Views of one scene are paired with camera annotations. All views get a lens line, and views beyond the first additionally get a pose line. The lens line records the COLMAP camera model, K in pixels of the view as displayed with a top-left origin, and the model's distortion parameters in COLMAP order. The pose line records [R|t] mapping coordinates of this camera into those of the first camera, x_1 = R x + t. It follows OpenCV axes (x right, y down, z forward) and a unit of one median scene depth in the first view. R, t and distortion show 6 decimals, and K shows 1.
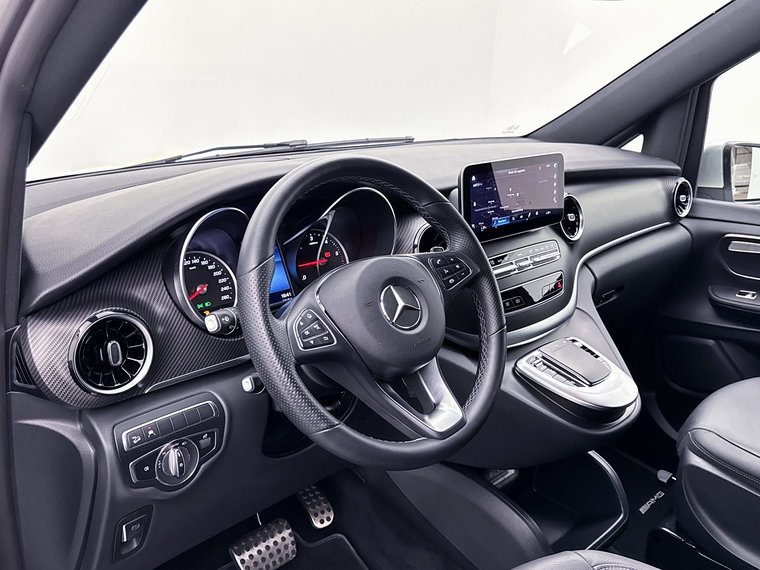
lens RADIAL K [[668.1, 0, 380.0], [0, 668.1, 285.0], [0, 0, 1]] dist [0.009710, 0.001172]
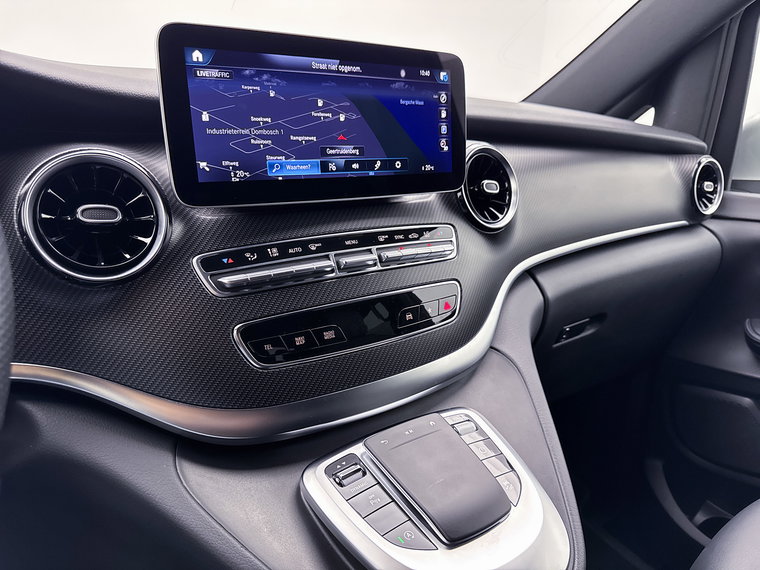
lens RADIAL K [[529.1, 0, 380.0], [0, 529.1, 285.0], [0, 0, 1]] dist [0.004656, 0.001822]
pose [[0.989981, 0.040521, -0.135263, 0.218513], [-0.044730, 0.998600, -0.028226, -0.001957], [0.133930, 0.033994, 0.990408, 0.467608]]
